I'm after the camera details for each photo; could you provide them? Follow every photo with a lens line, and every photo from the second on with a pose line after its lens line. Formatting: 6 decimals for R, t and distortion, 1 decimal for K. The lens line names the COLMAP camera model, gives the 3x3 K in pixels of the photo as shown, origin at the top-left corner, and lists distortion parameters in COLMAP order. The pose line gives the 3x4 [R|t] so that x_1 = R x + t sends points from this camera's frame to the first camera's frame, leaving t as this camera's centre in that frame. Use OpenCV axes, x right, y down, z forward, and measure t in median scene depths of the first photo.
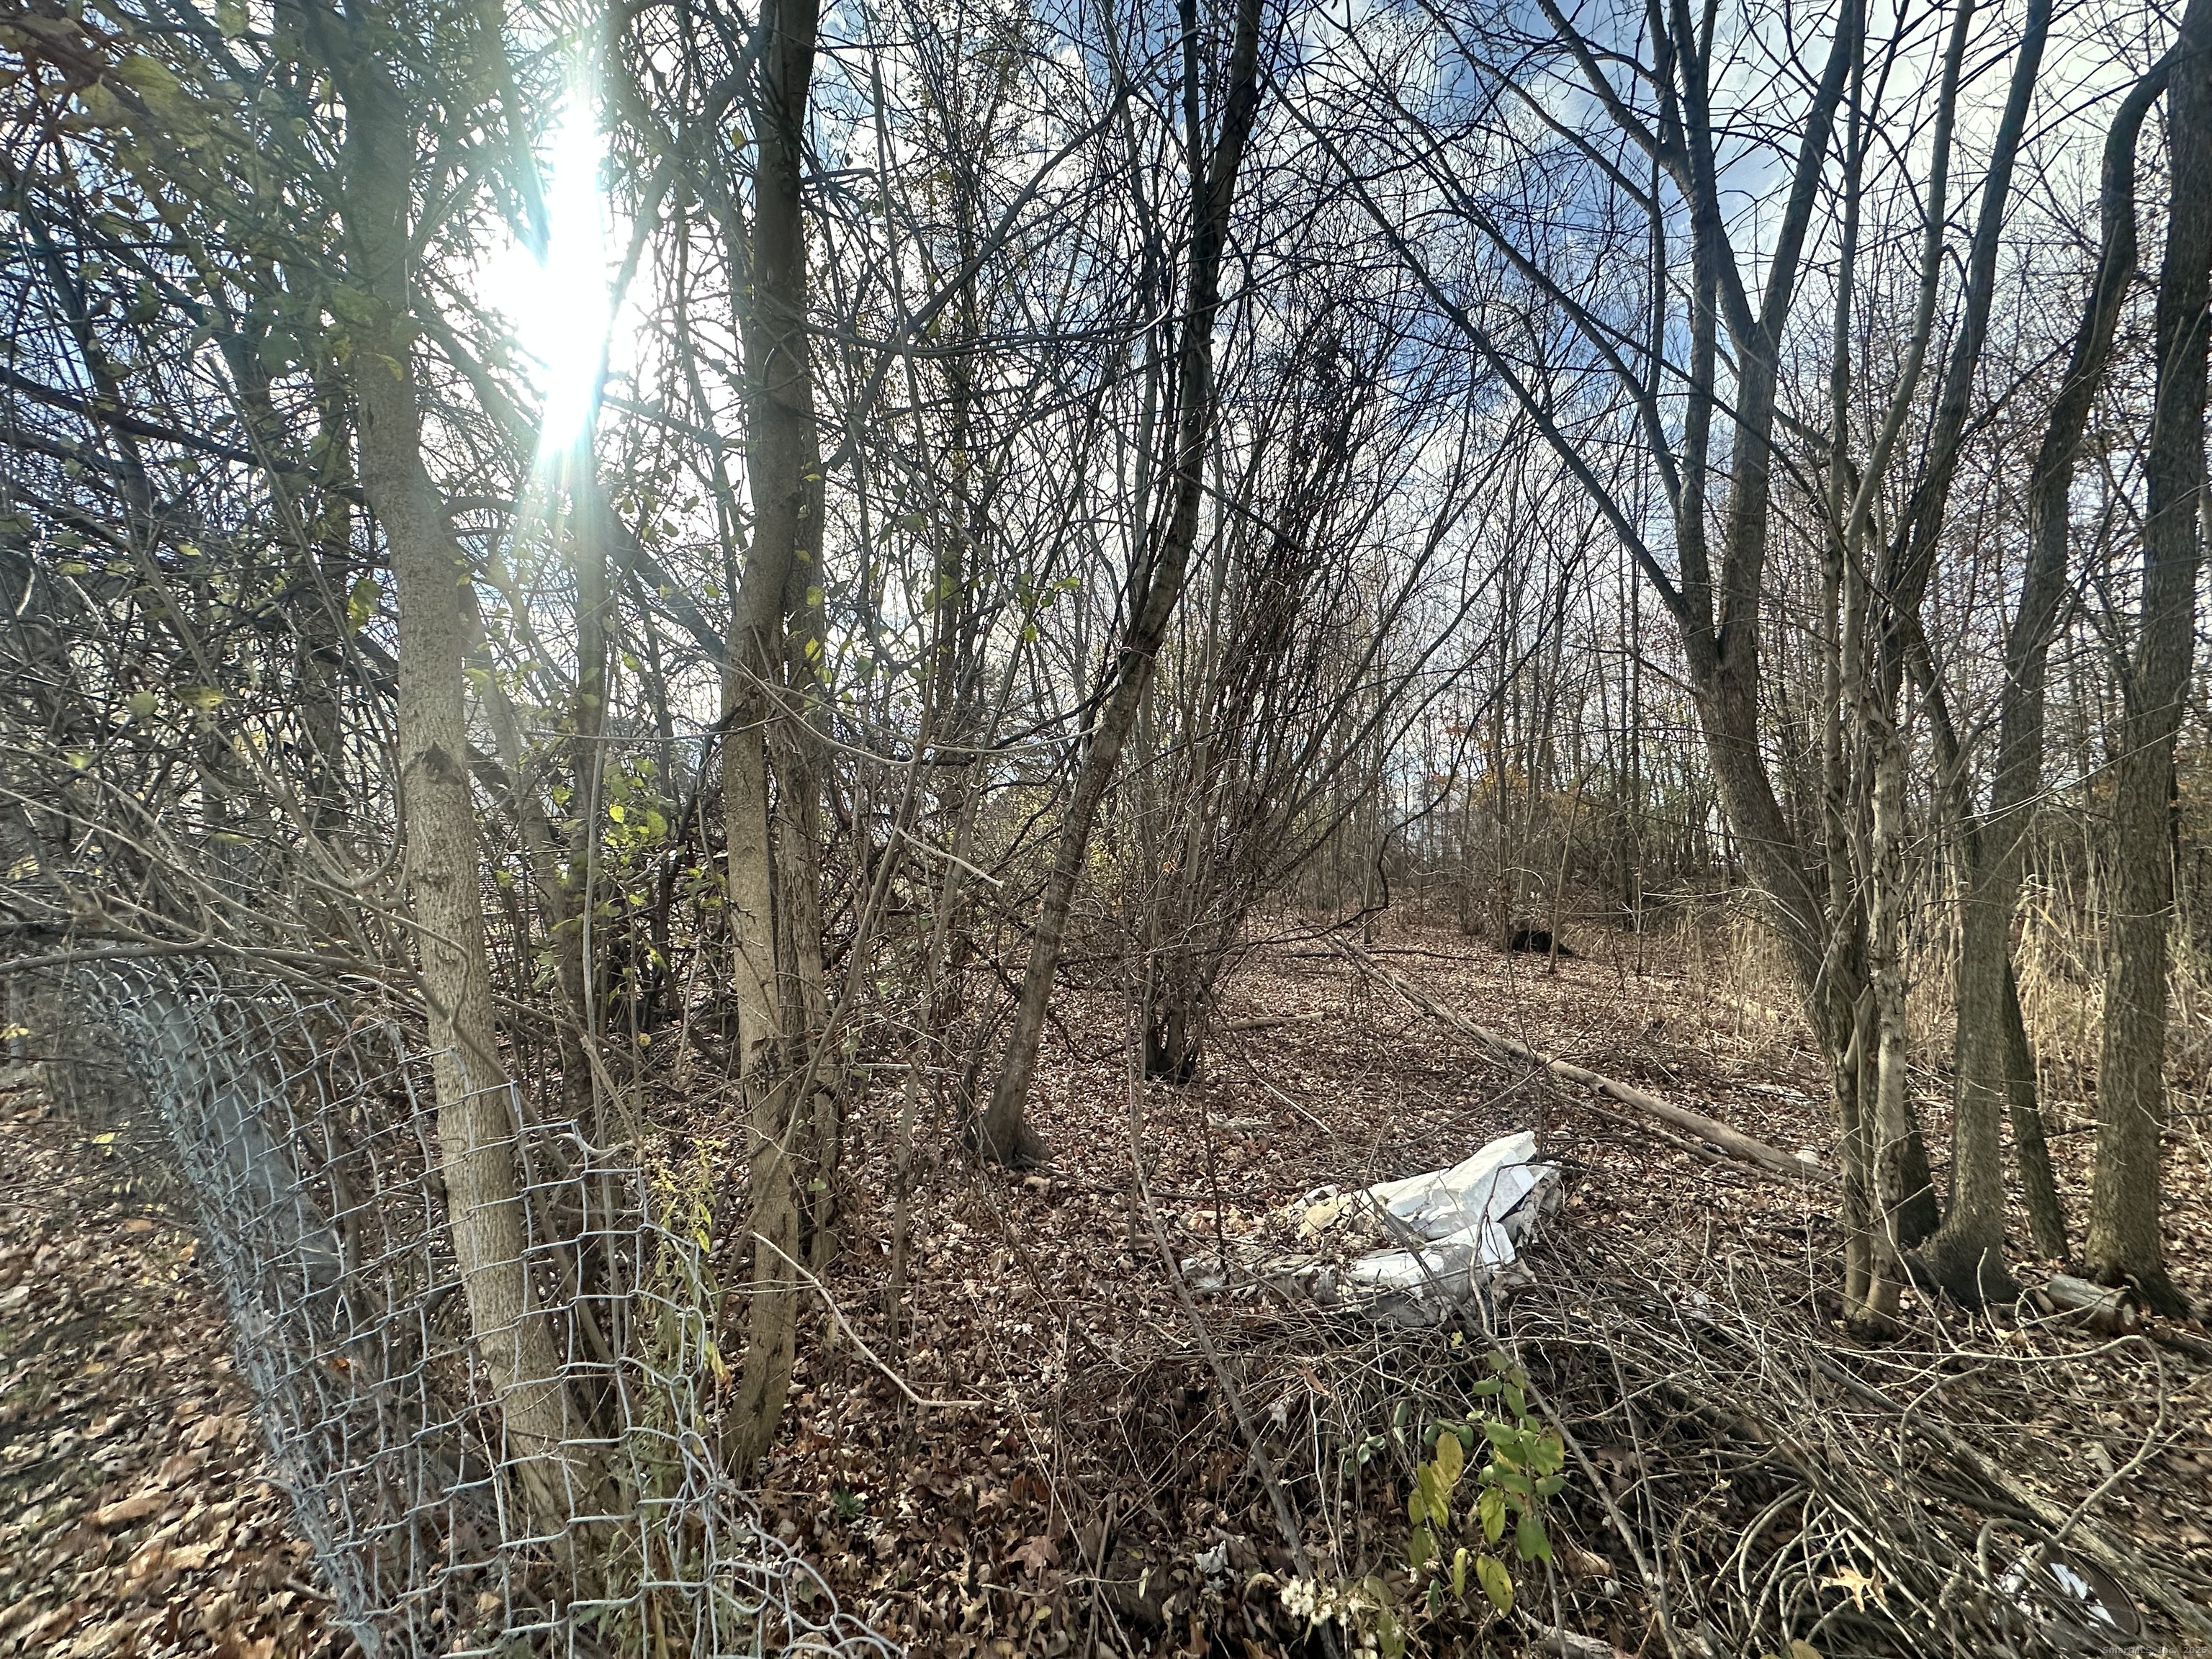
lens RADIAL K [[883.3, 0, 1107.0], [0, 883.3, 826.2], [0, 0, 1]] dist [-0.000075, -0.000010]
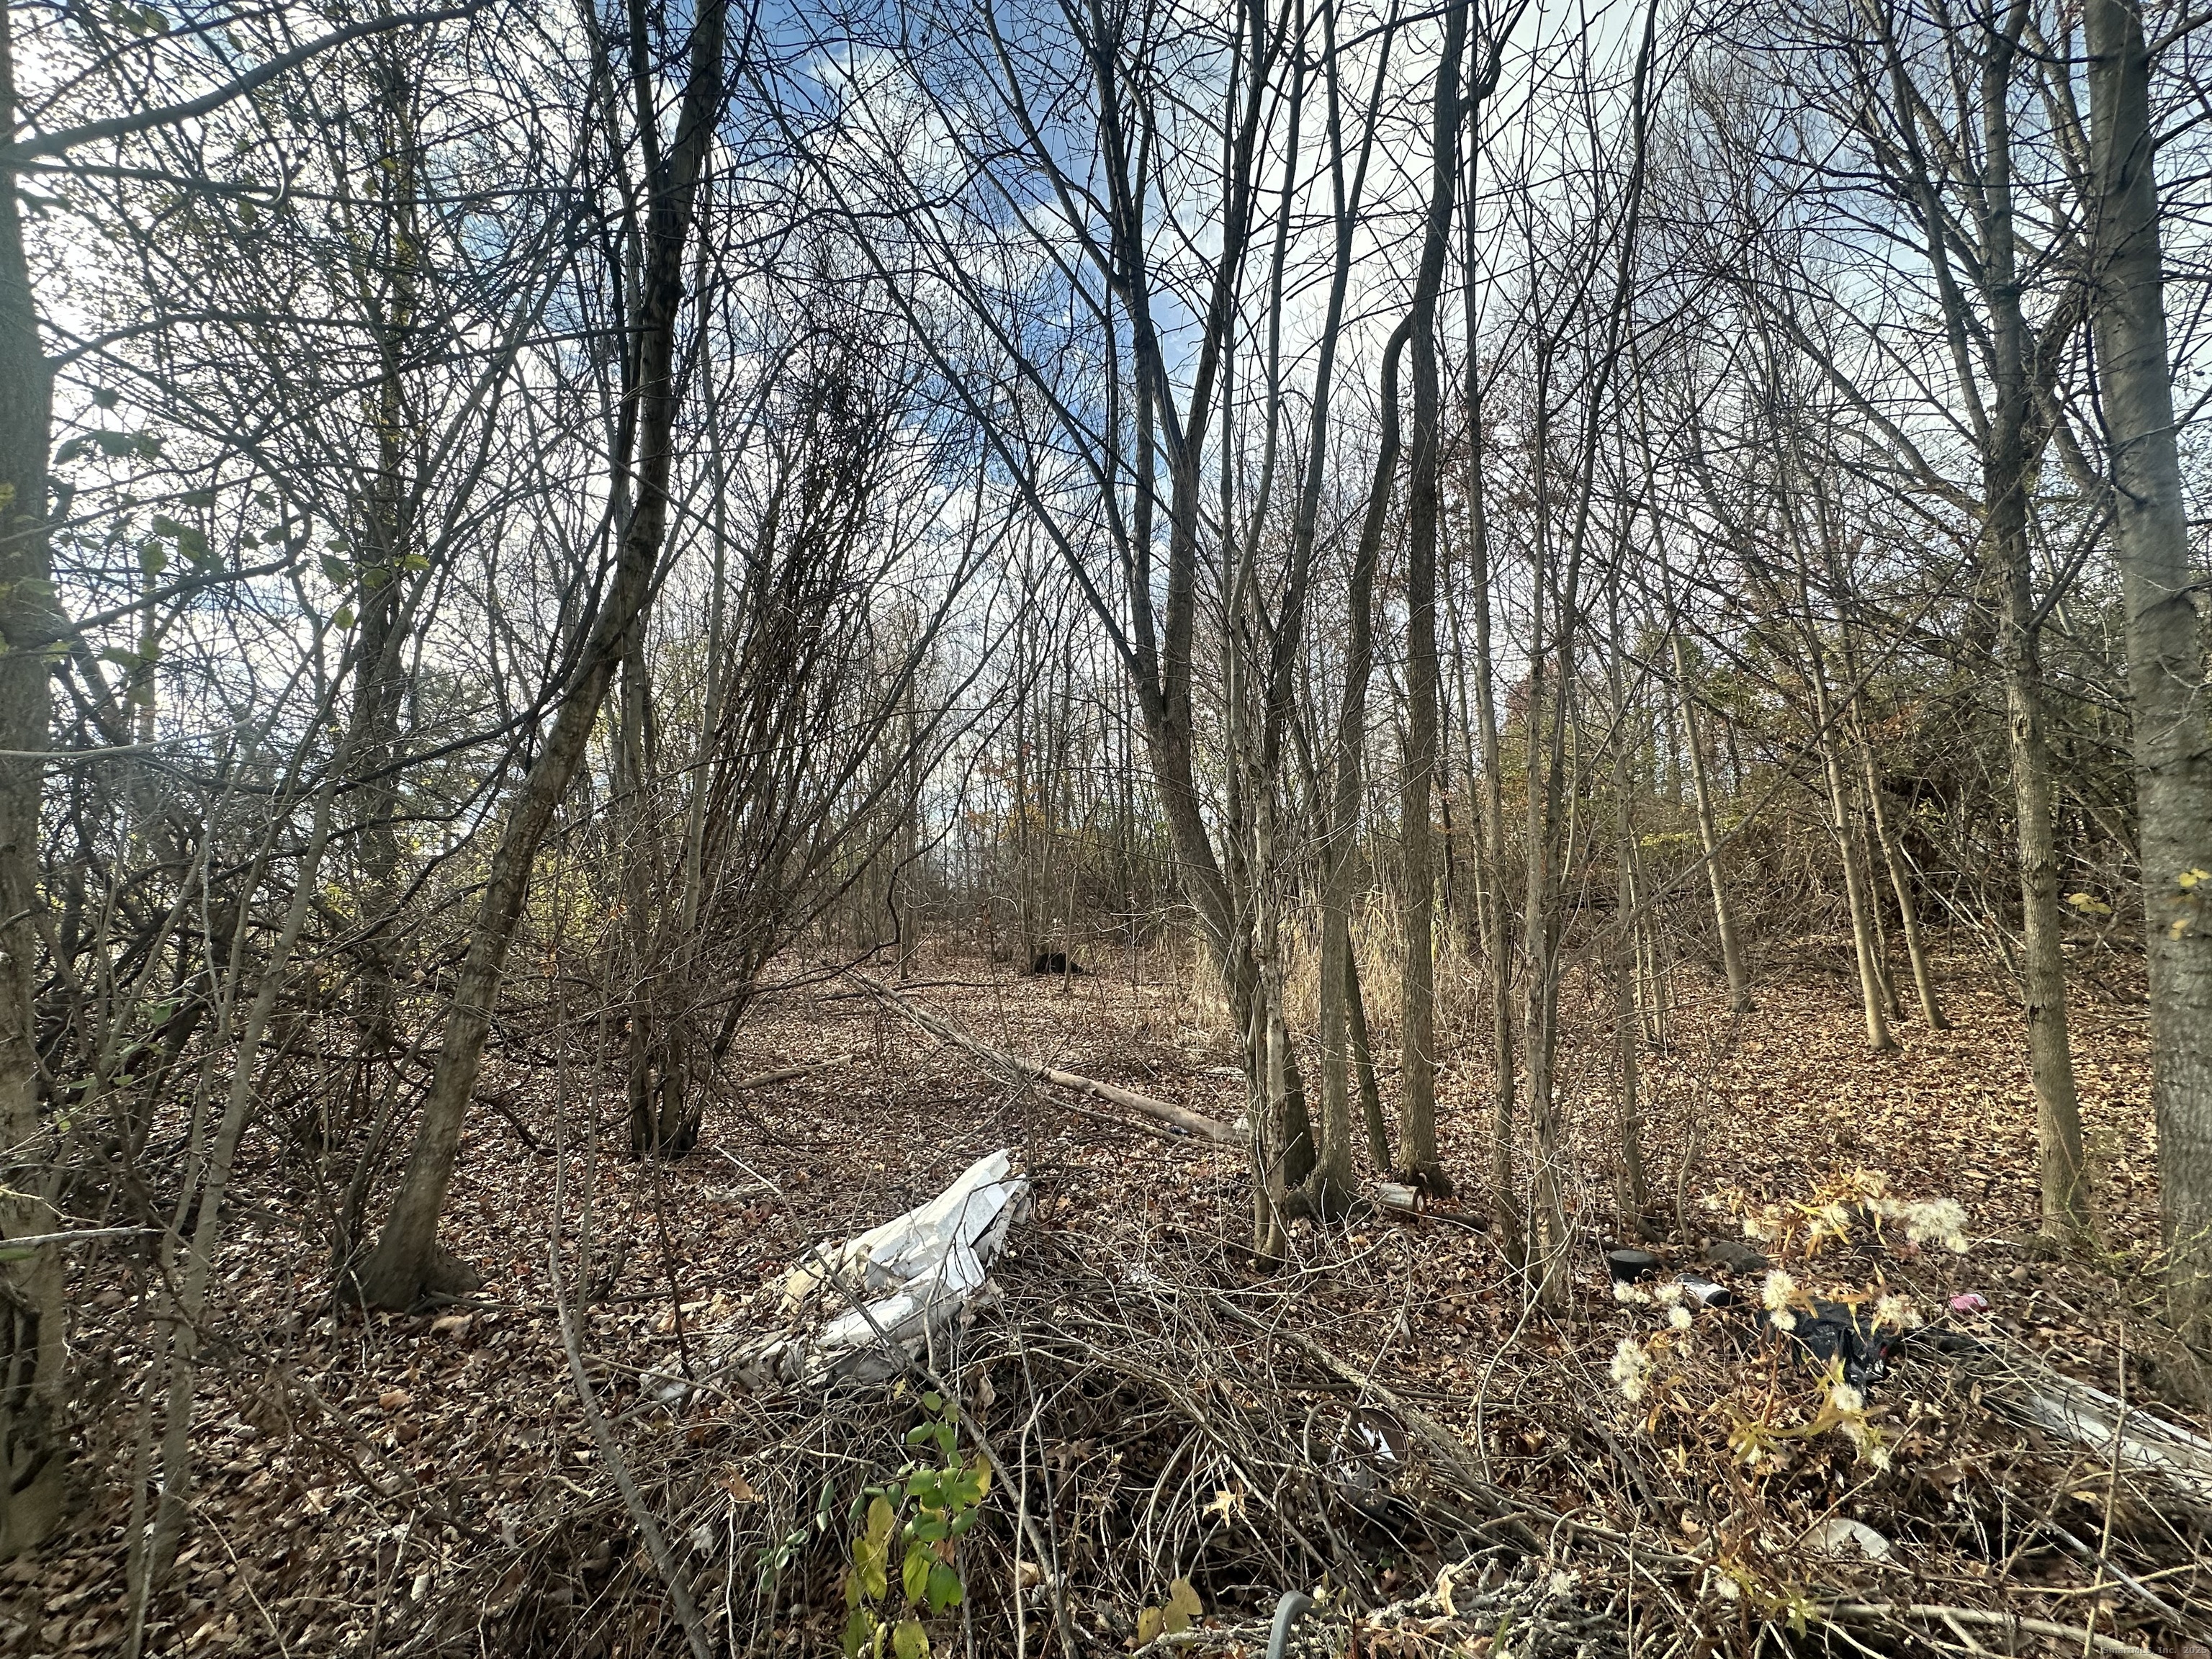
lens RADIAL K [[883.3, 0, 1107.0], [0, 883.3, 826.2], [0, 0, 1]] dist [-0.000075, -0.000010]
pose [[0.876045, -0.007308, 0.482174, 0.073054], [0.027528, 0.999013, -0.034873, 0.003829], [-0.481443, 0.043824, 0.875381, 0.010643]]
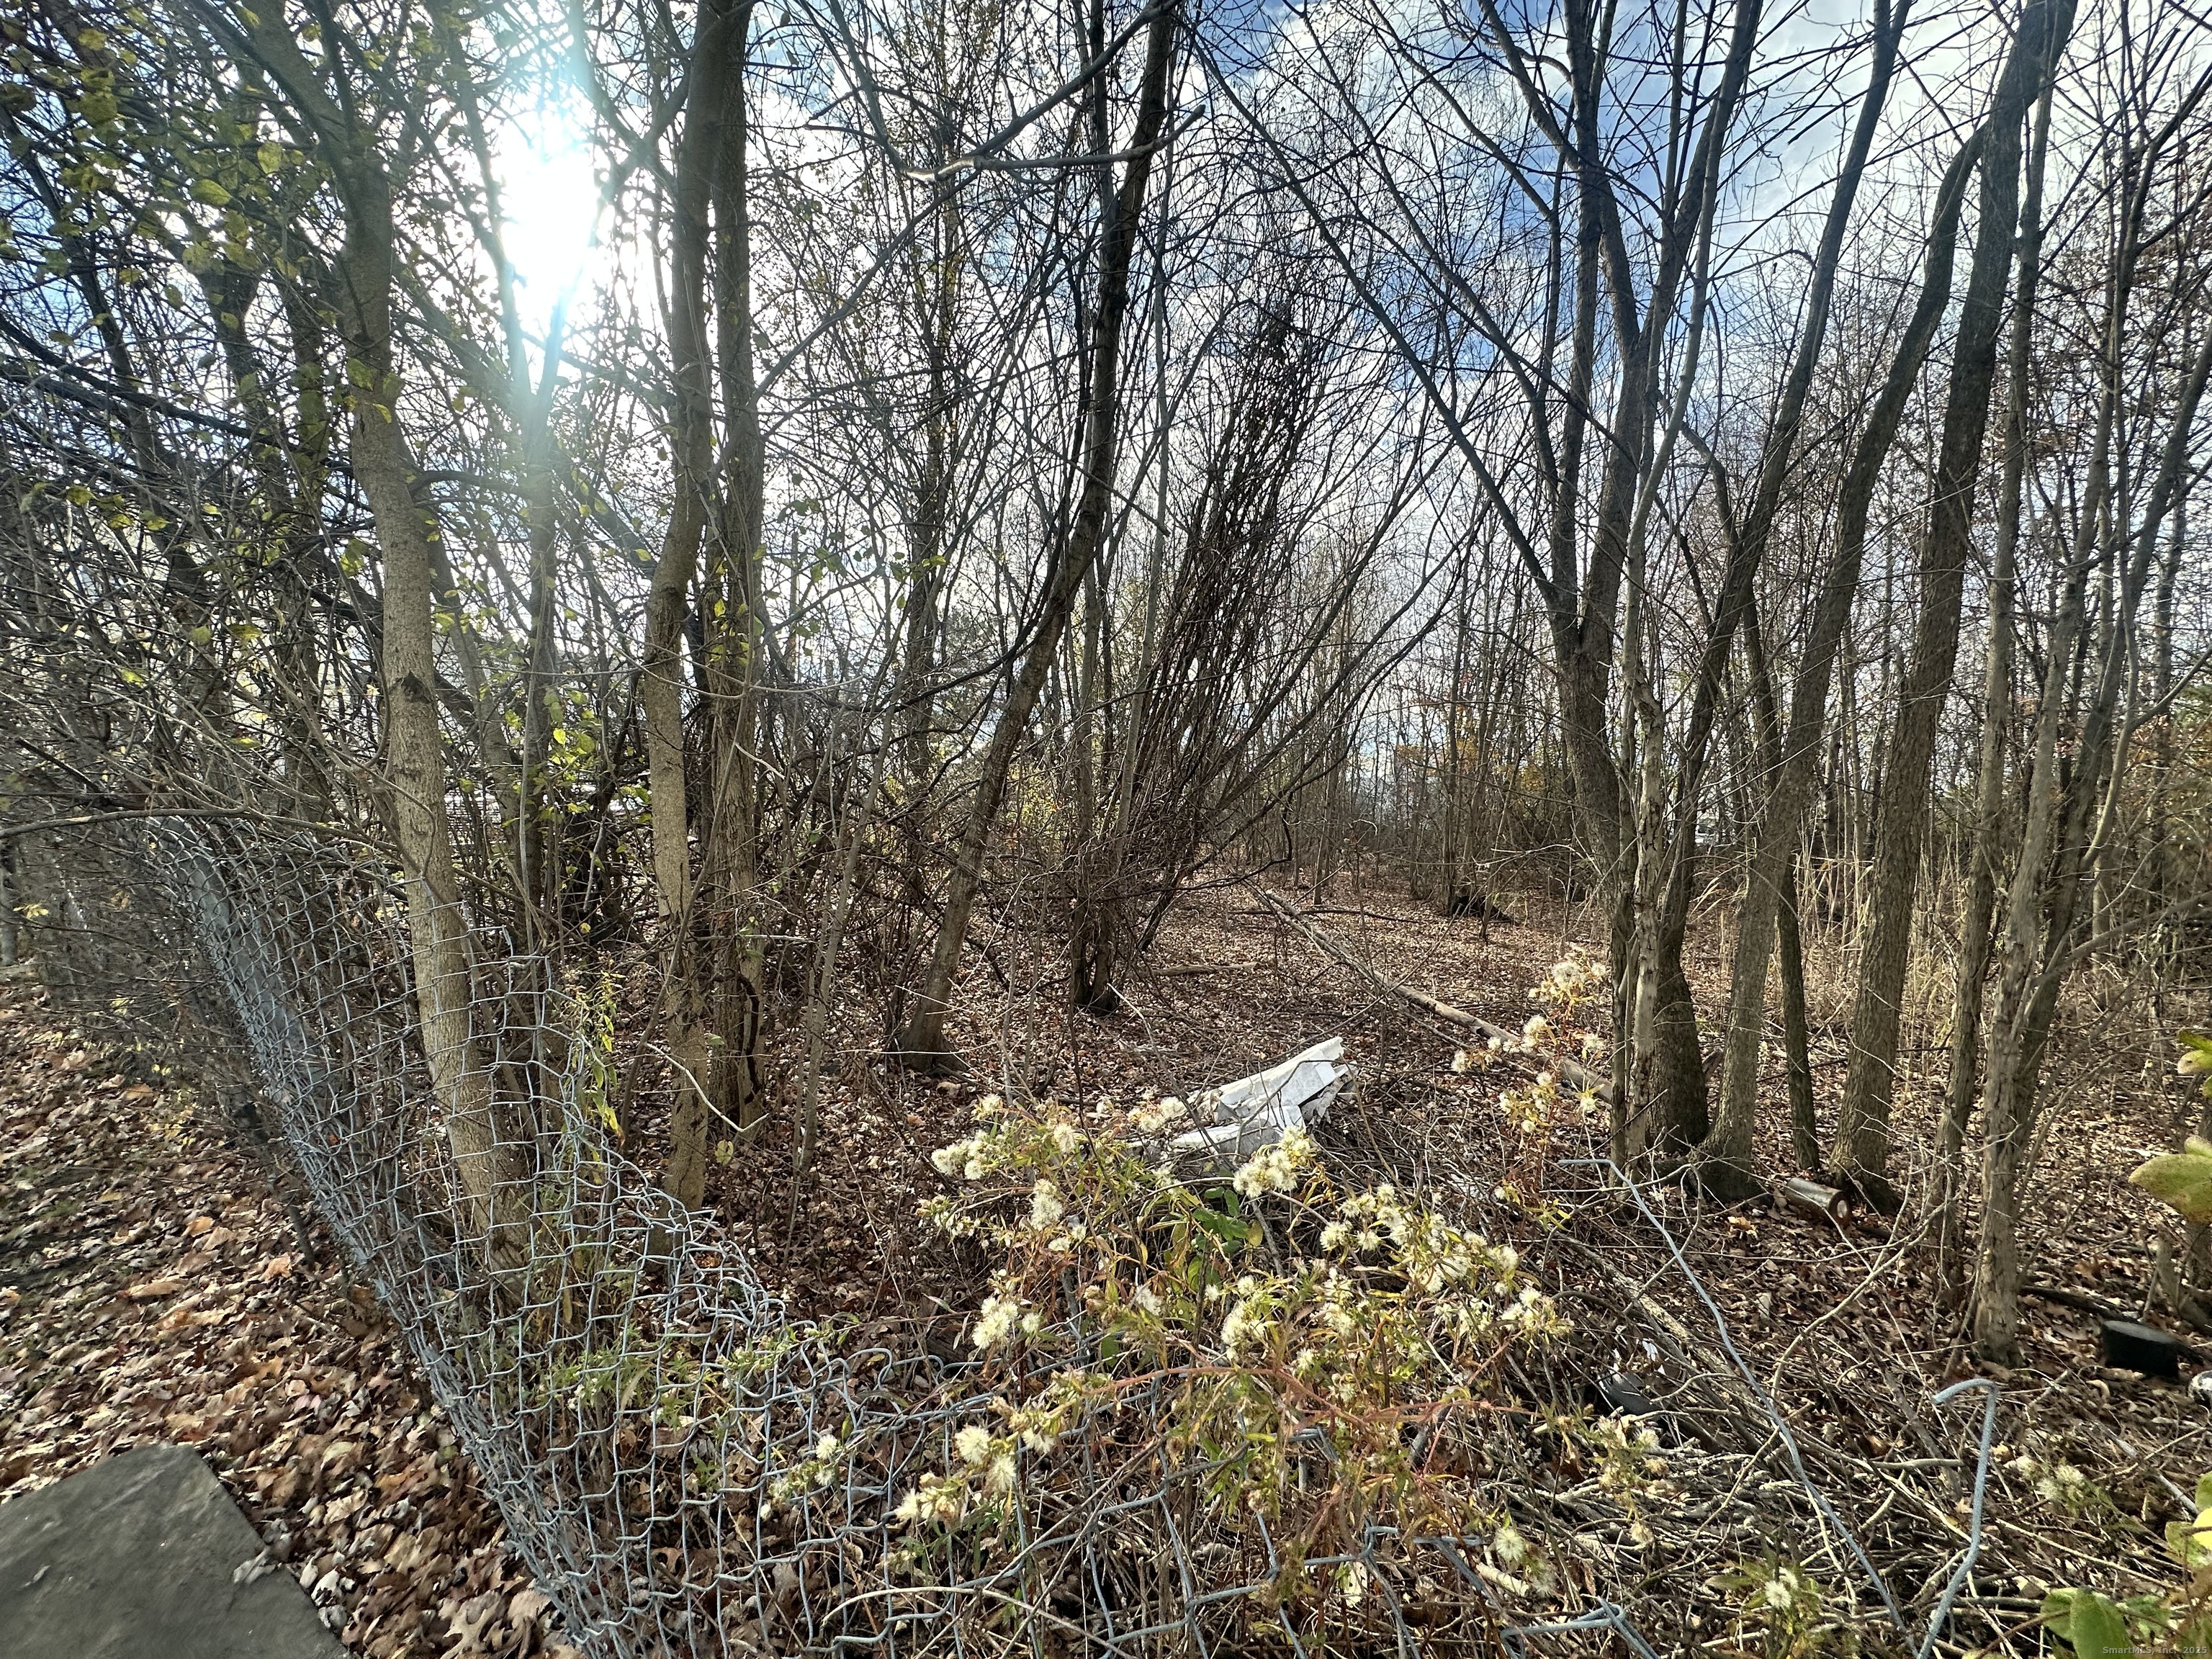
lens RADIAL K [[880.6, 0, 1101.1], [0, 880.6, 823.0], [0, 0, 1]] dist [-0.000200, 0.000518]
pose [[0.999176, 0.036186, 0.018403, 0.106432], [-0.036959, 0.998367, 0.043557, 0.014323], [-0.016796, -0.044201, 0.998881, -0.143094]]
